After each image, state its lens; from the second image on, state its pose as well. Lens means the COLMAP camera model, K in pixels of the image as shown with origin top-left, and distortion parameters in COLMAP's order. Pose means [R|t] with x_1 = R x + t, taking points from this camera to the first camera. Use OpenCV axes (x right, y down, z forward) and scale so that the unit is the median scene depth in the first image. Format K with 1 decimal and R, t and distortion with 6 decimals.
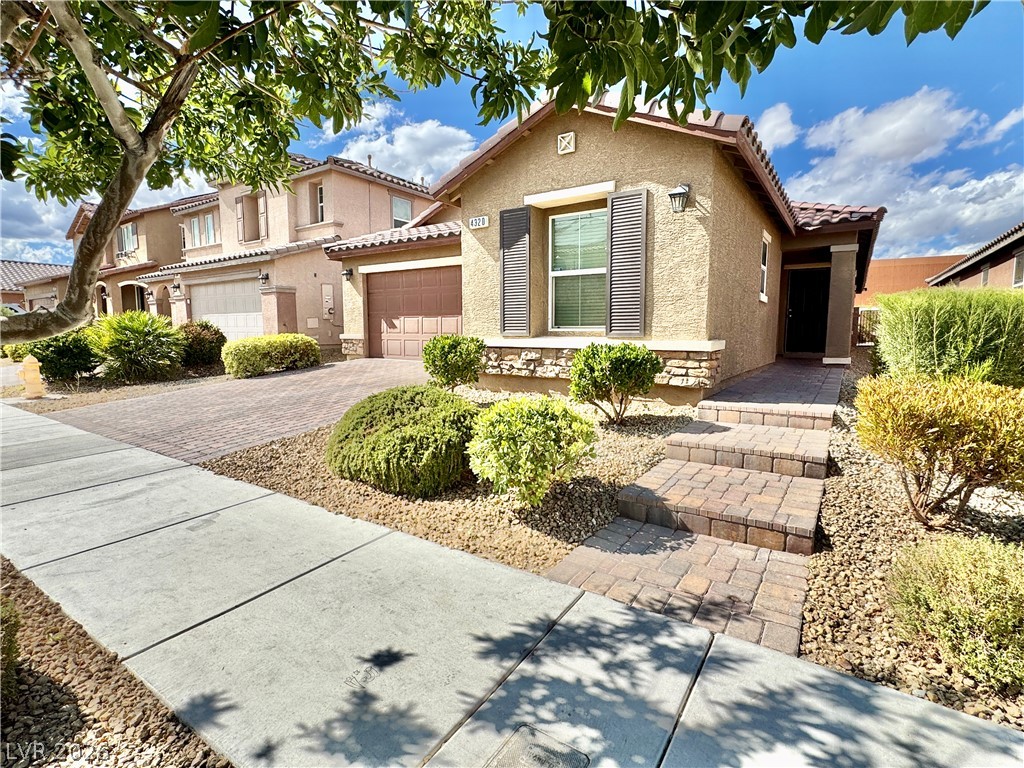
lens RADIAL K [[502.7, 0, 513.4], [0, 502.7, 382.0], [0, 0, 1]] dist [0.001063, 0.000037]
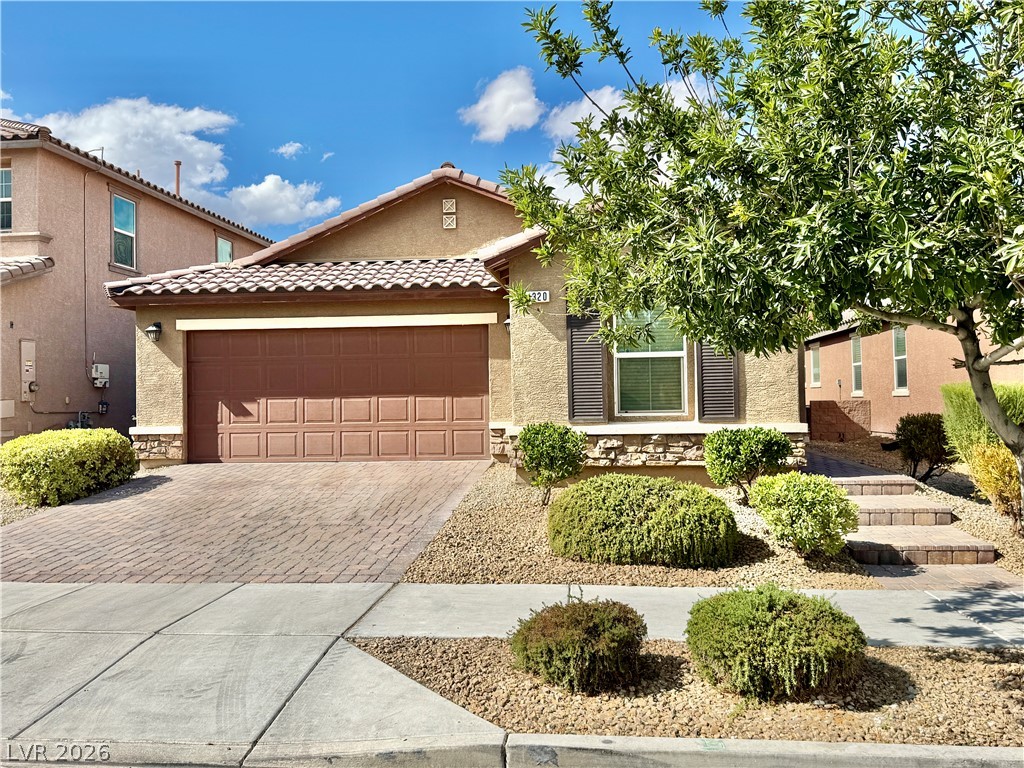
lens RADIAL K [[901.2, 0, 510.7], [0, 901.2, 381.0], [0, 0, 1]] dist [0.091982, -0.009779]
pose [[0.885511, -0.003422, 0.464606, -0.876394], [0.064425, 0.991217, -0.115488, 0.012891], [-0.460131, 0.132198, 0.877954, -0.370594]]
